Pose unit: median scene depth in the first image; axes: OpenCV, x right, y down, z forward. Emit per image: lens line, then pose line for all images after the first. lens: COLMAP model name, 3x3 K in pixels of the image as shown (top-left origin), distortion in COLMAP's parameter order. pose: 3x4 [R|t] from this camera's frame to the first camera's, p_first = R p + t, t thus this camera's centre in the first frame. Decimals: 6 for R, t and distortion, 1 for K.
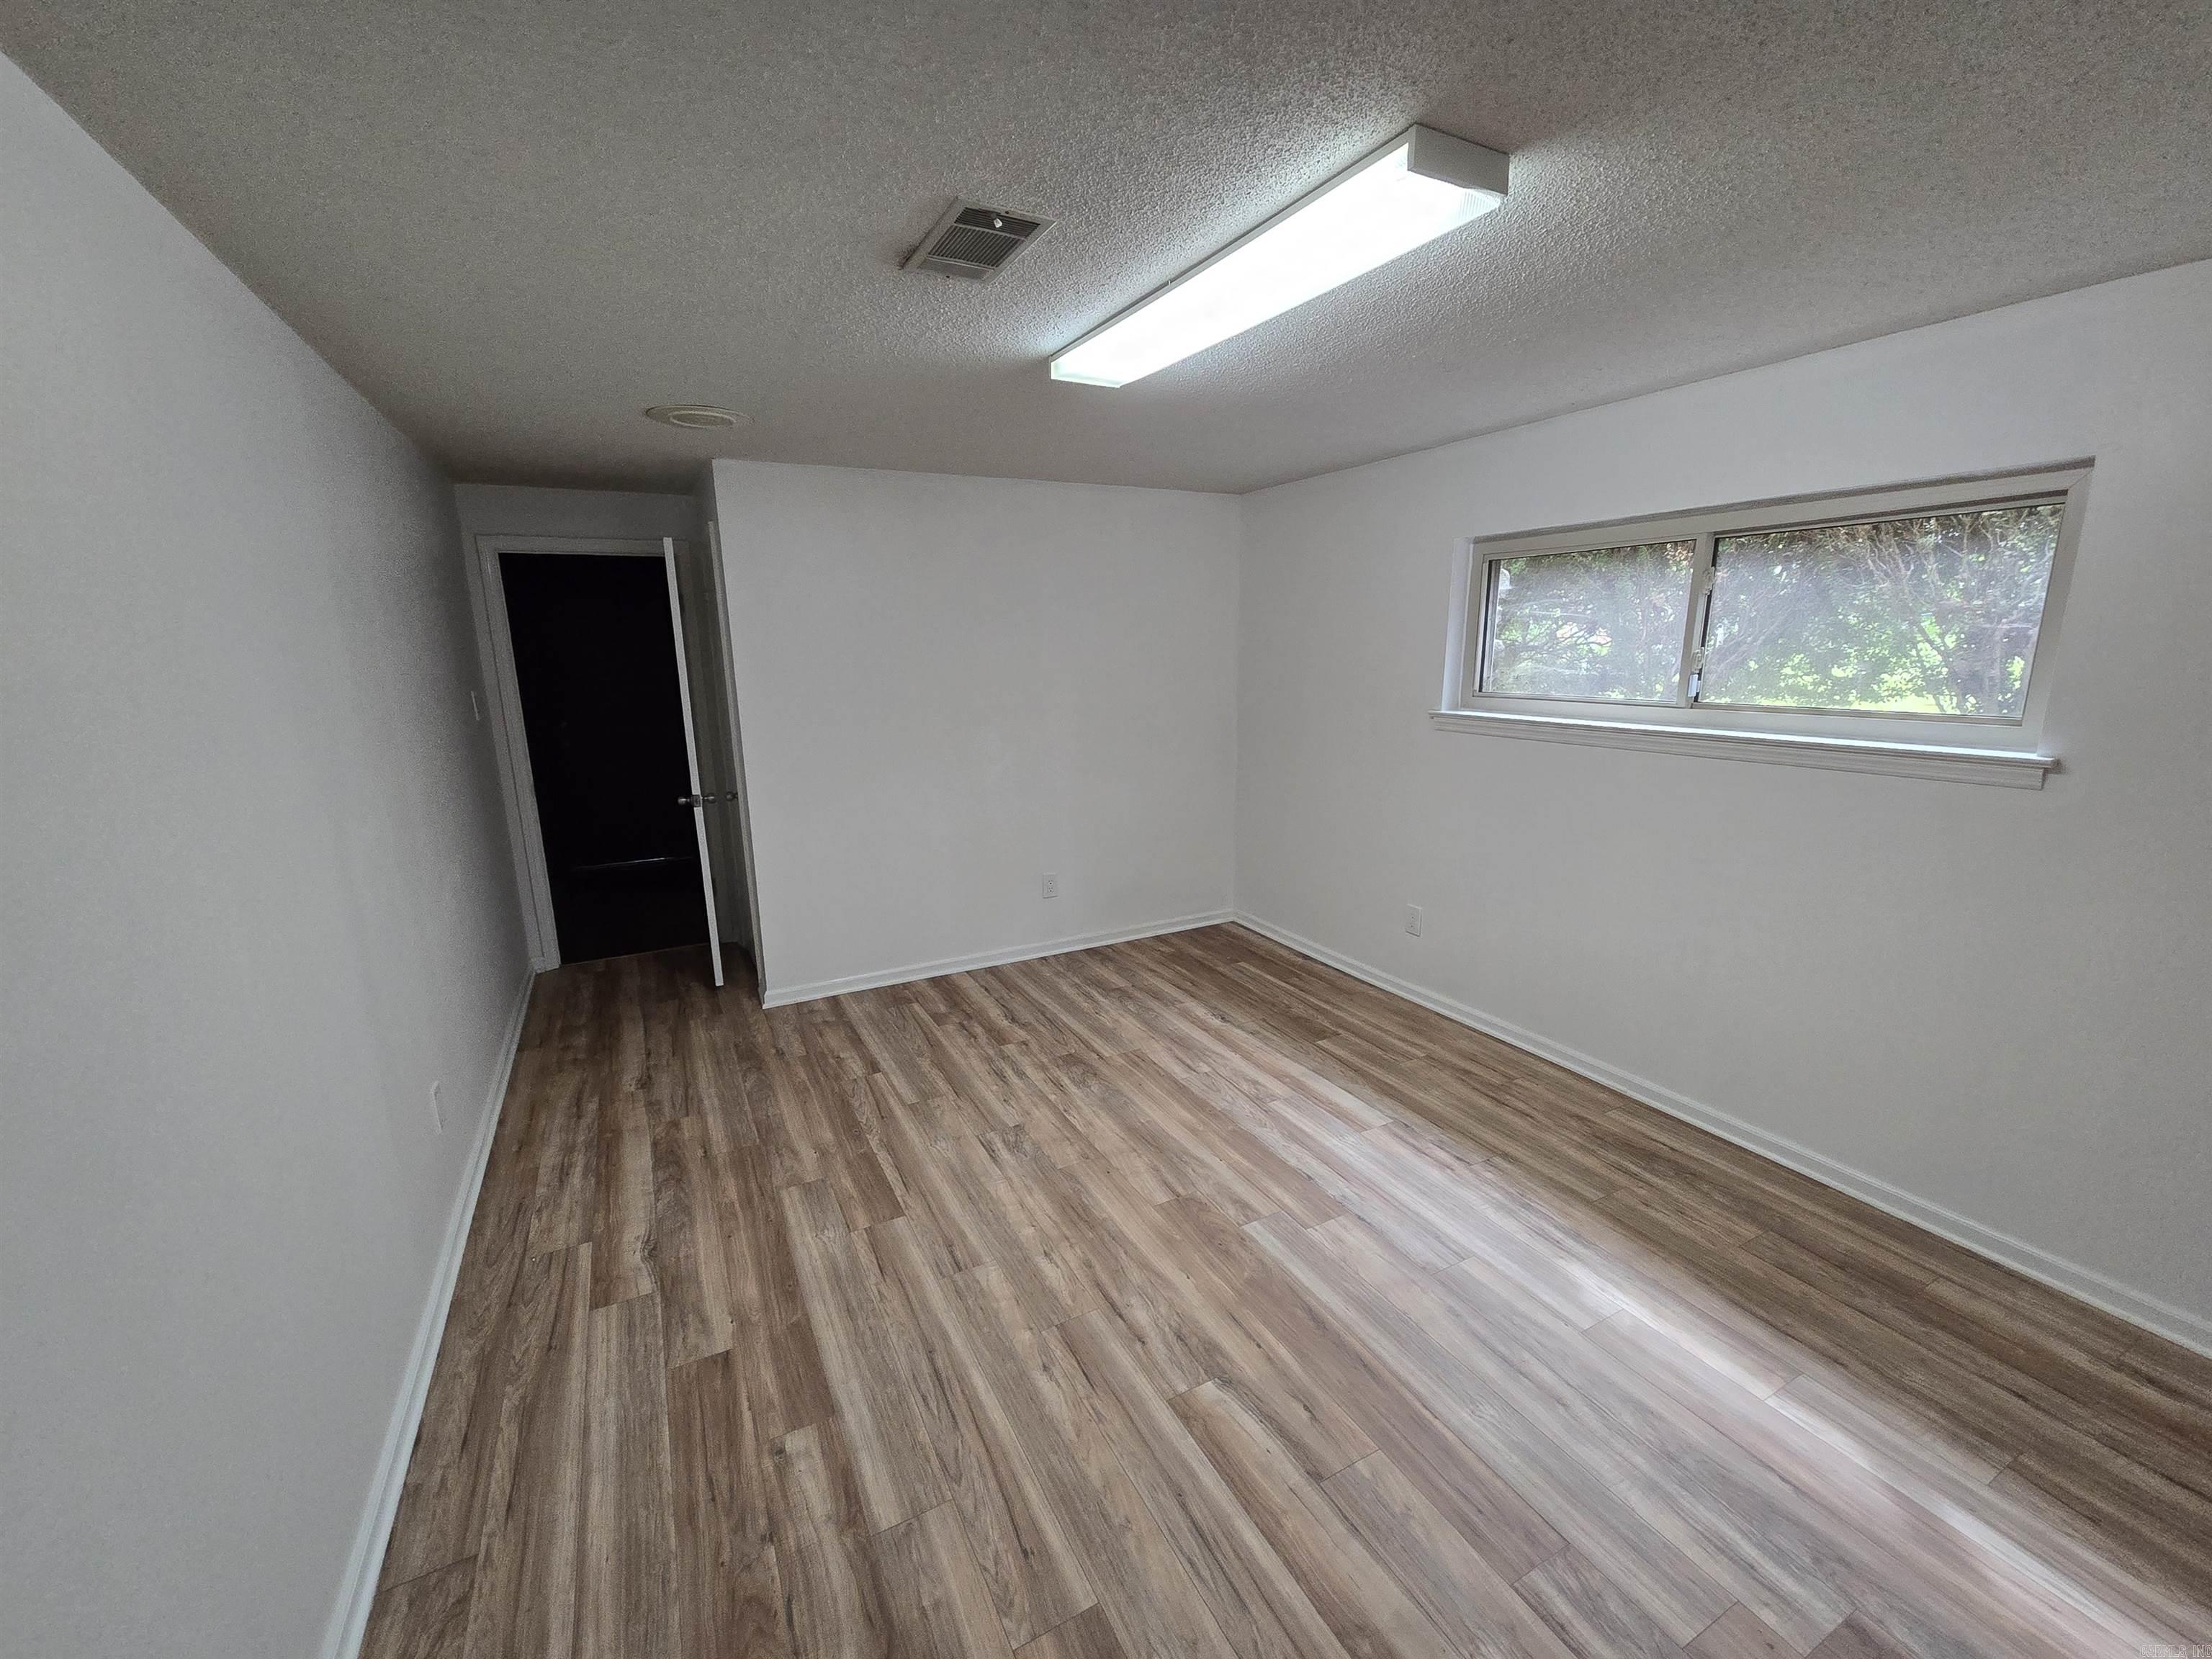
lens RADIAL K [[890.6, 0, 1098.0], [0, 890.6, 827.8], [0, 0, 1]] dist [-0.000110, 0.000377]
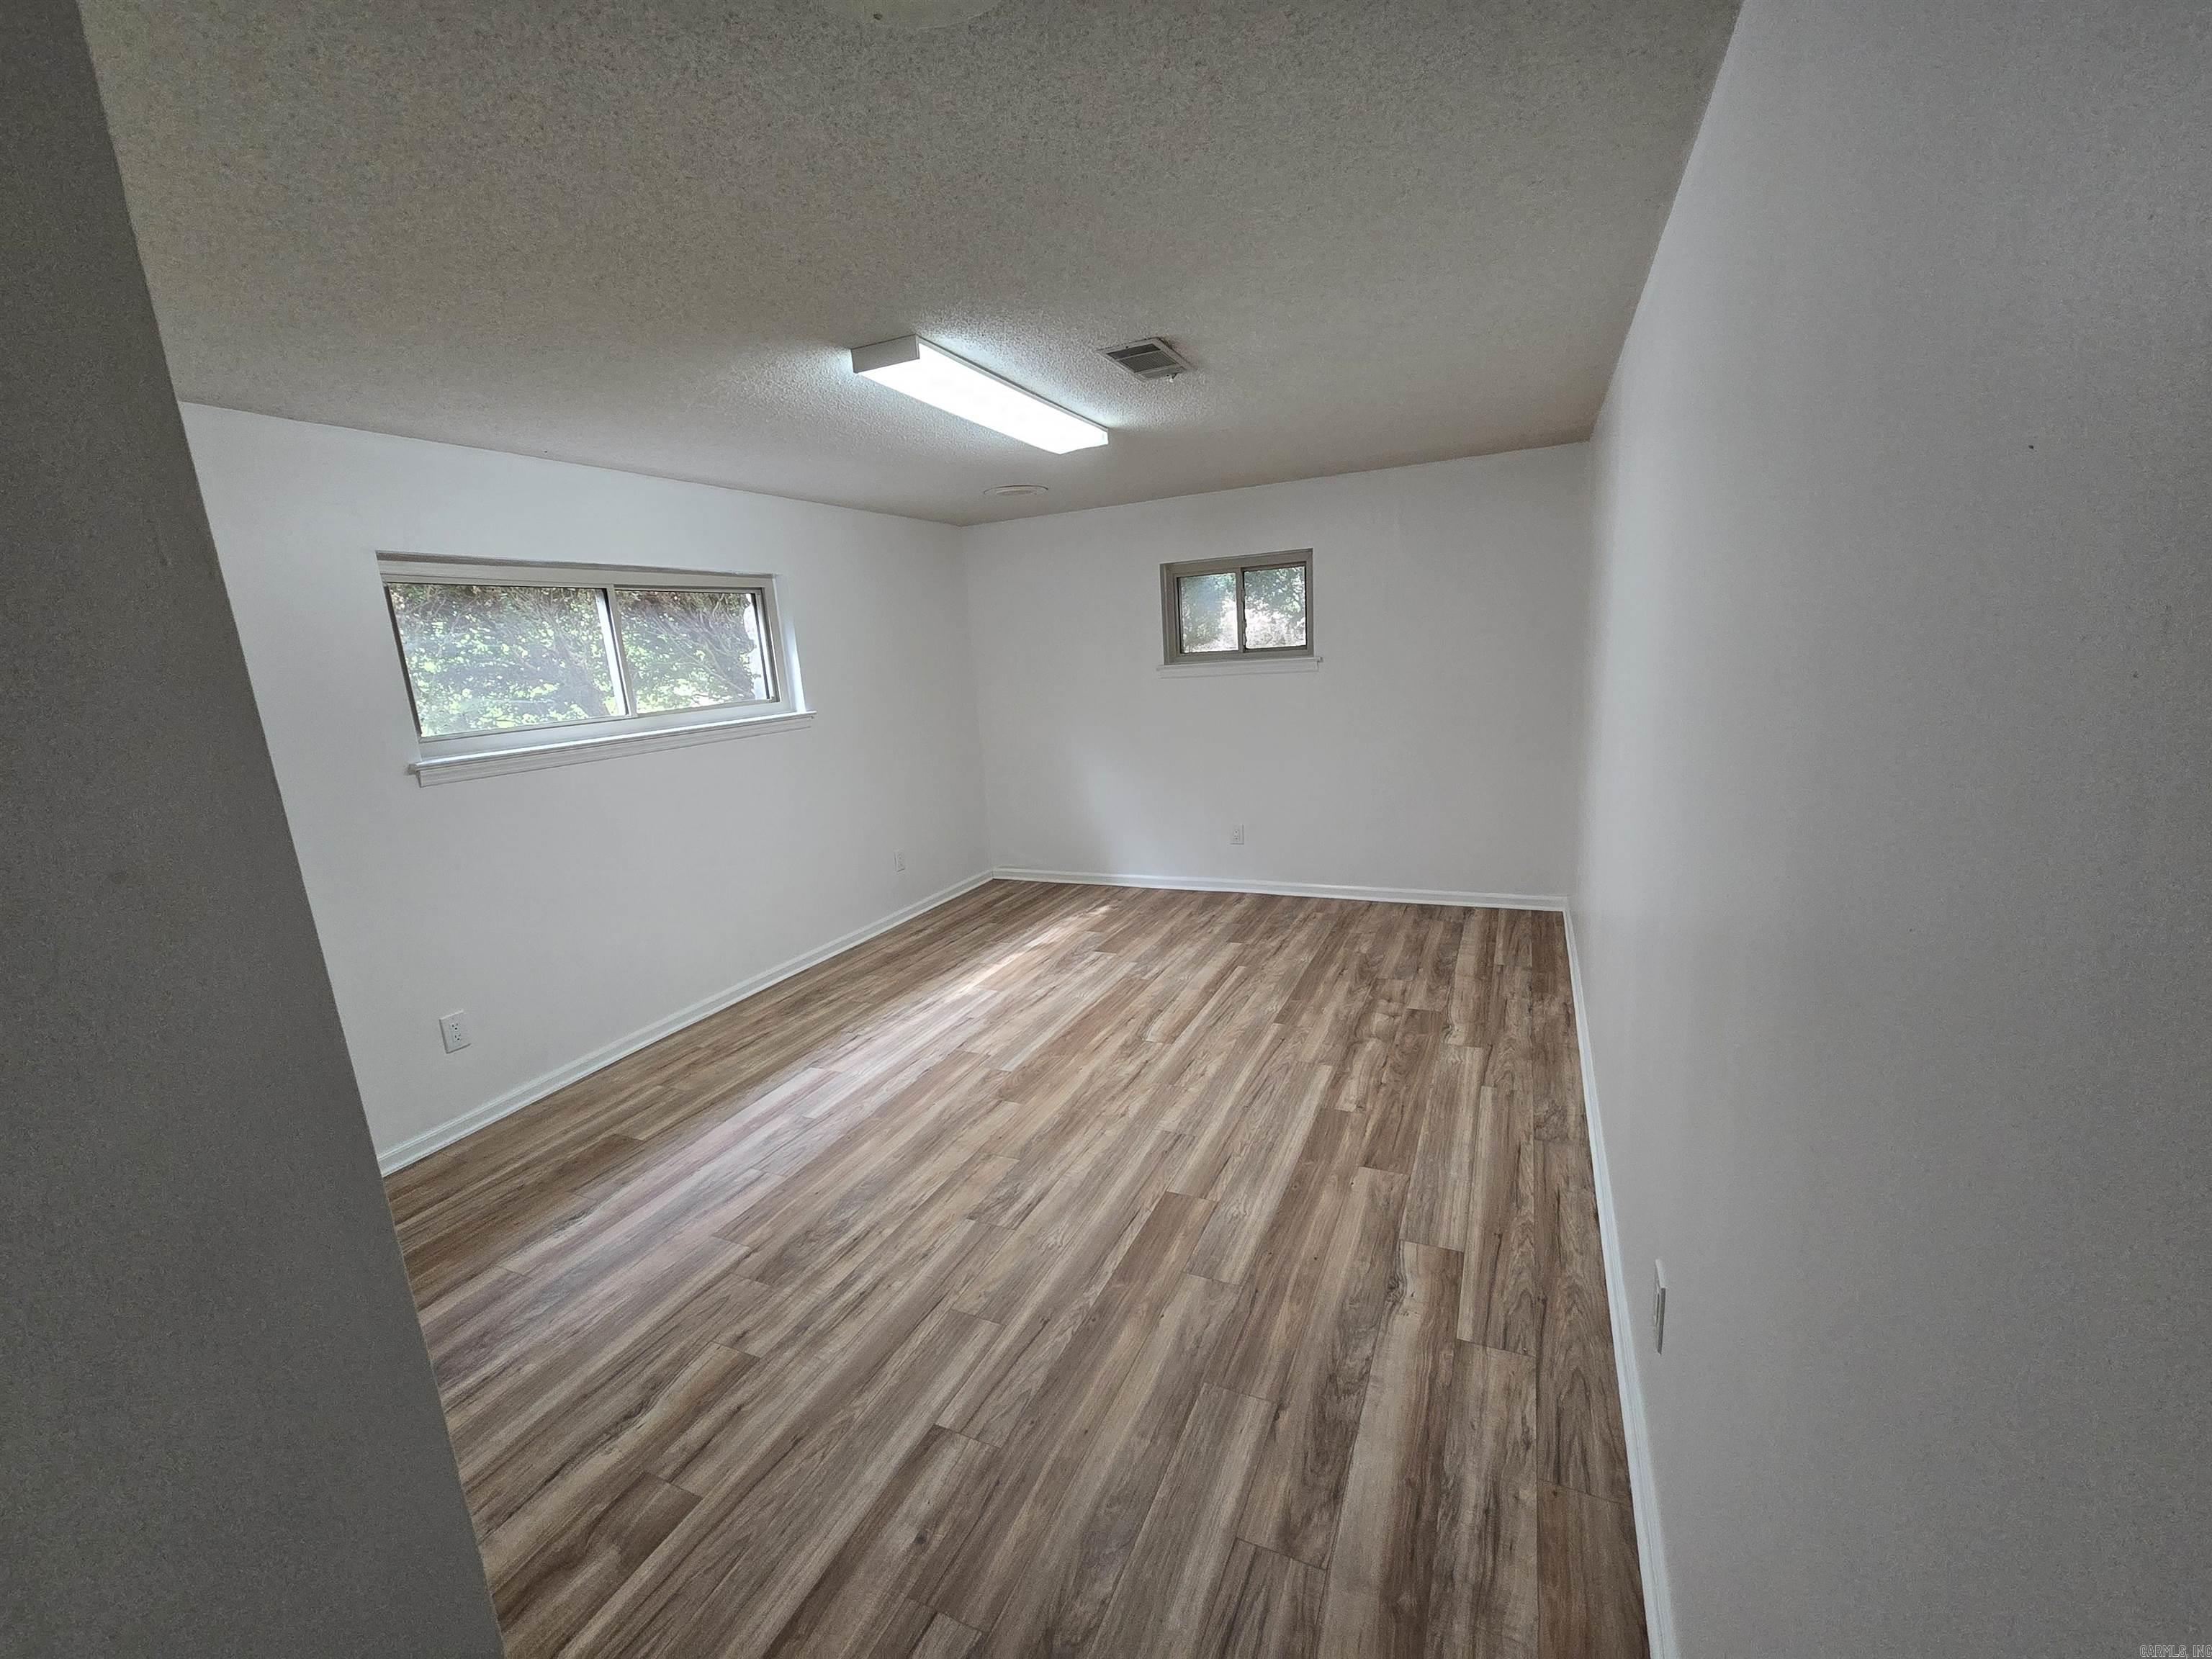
lens RADIAL K [[890.6, 0, 1100.7], [0, 890.6, 835.3], [0, 0, 1]] dist [-0.000110, 0.000377]
pose [[-0.601681, -0.114233, 0.790526, -0.906878], [0.235010, 0.920592, 0.311897, -0.257386], [-0.763381, 0.373444, -0.527057, 1.419503]]
